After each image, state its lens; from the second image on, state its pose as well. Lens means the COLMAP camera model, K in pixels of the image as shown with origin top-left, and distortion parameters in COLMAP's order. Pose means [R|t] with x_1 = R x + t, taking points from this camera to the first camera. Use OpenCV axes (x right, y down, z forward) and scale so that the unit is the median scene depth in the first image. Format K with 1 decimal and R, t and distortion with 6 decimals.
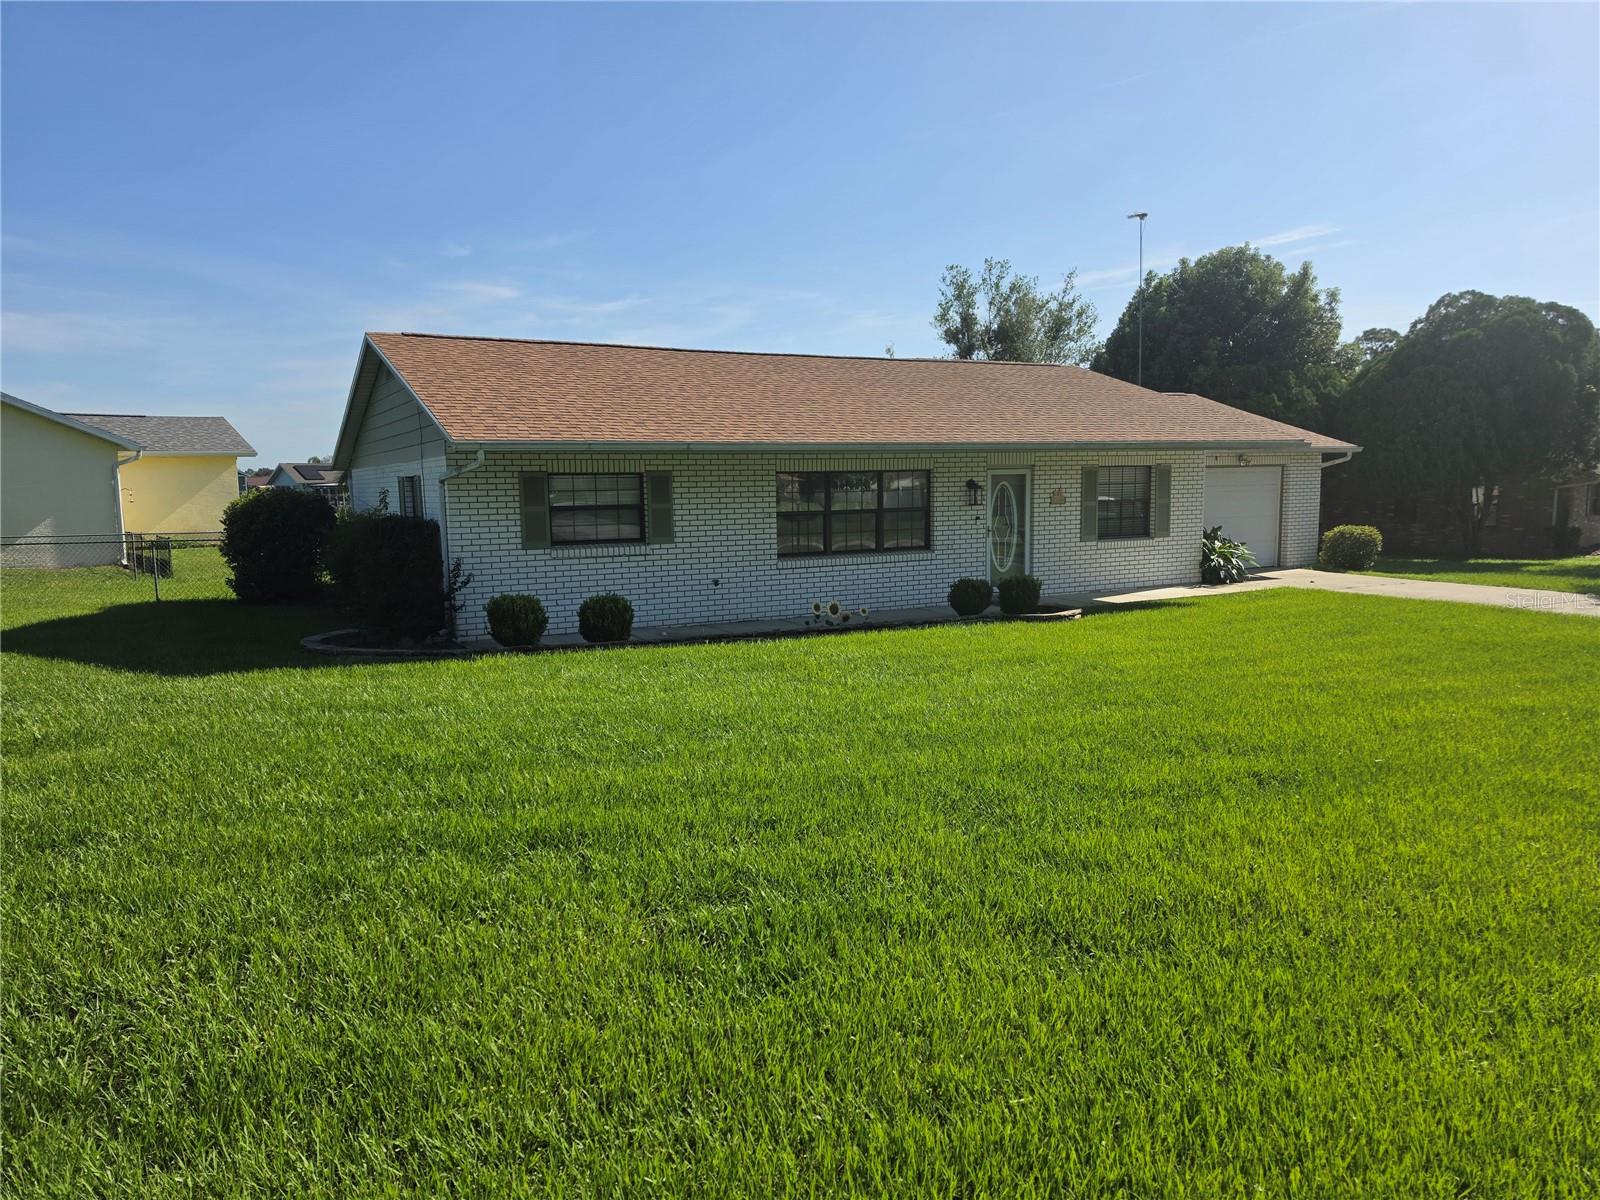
lens RADIAL K [[1106.3, 0, 809.3], [0, 1106.3, 615.7], [0, 0, 1]] dist [0.053651, -0.038039]
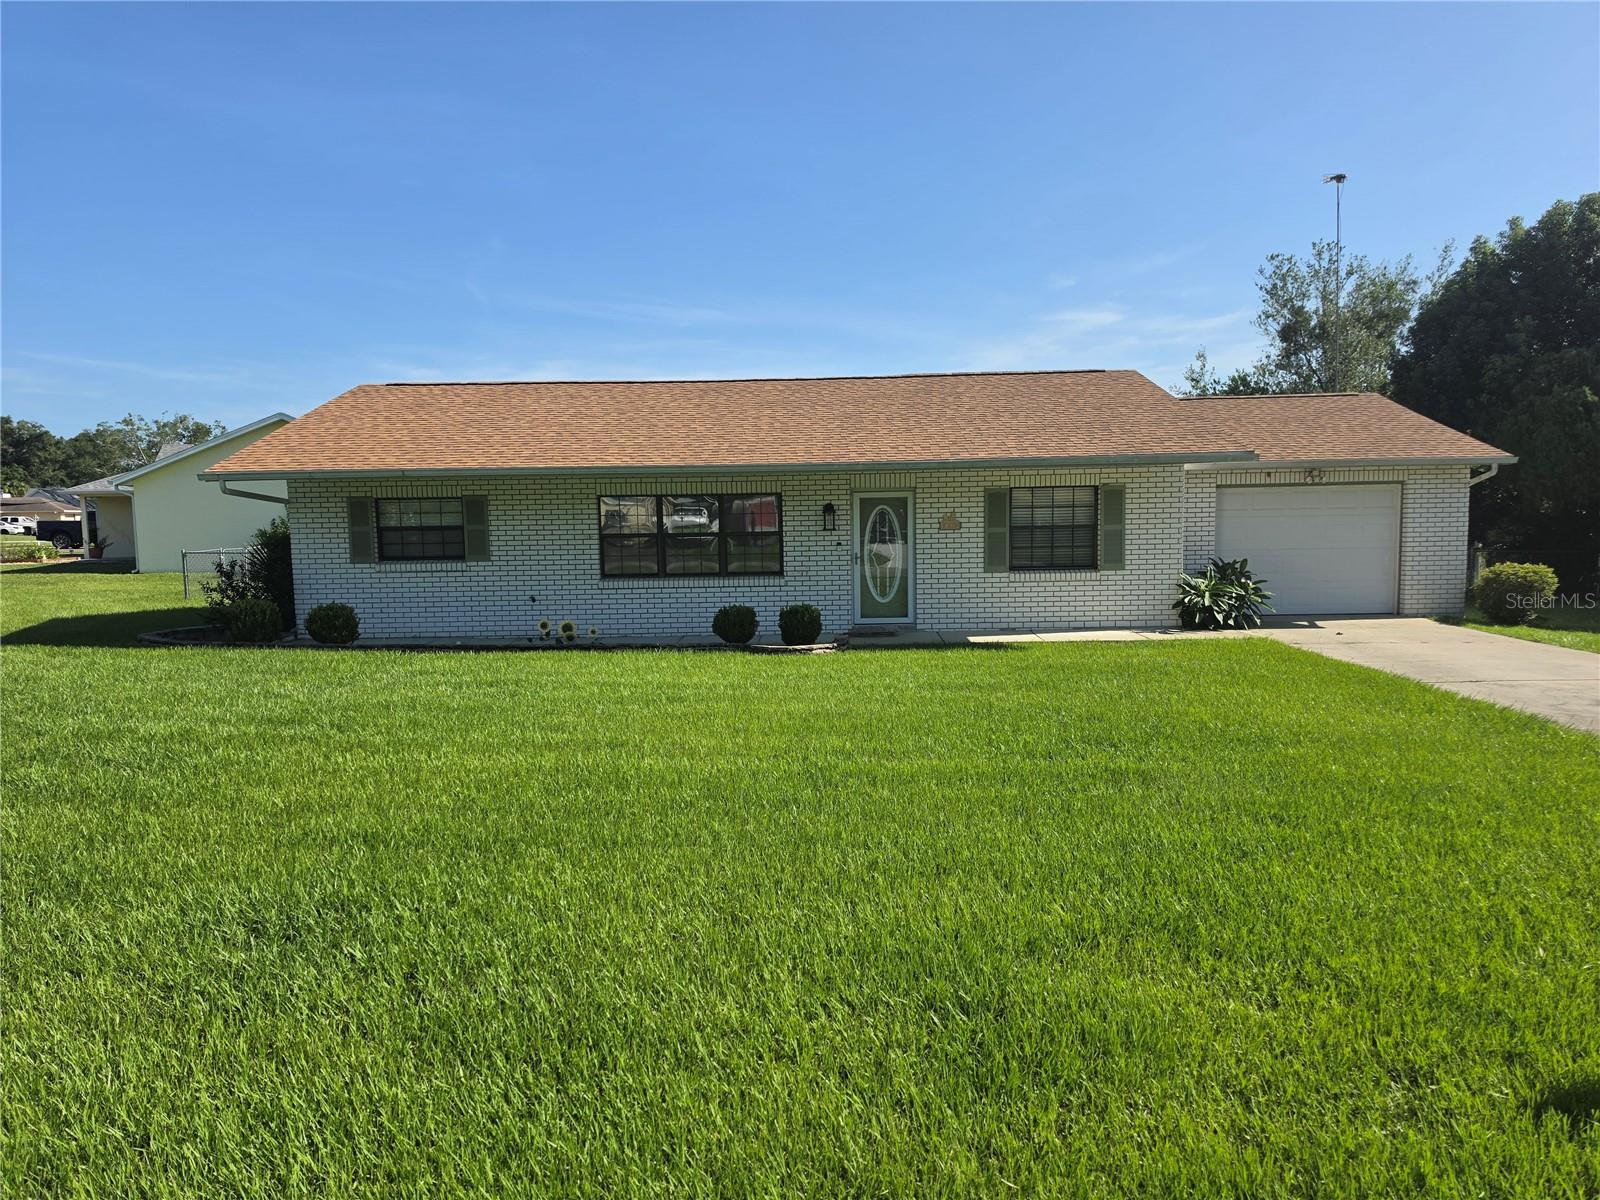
lens RADIAL K [[1106.3, 0, 795.8], [0, 1106.3, 587.1], [0, 0, 1]] dist [0.053651, -0.038039]
pose [[0.868621, 0.039485, -0.493901, 0.570646], [-0.057871, 0.998082, -0.021986, -0.027370], [0.492086, 0.047680, 0.869240, 0.160056]]
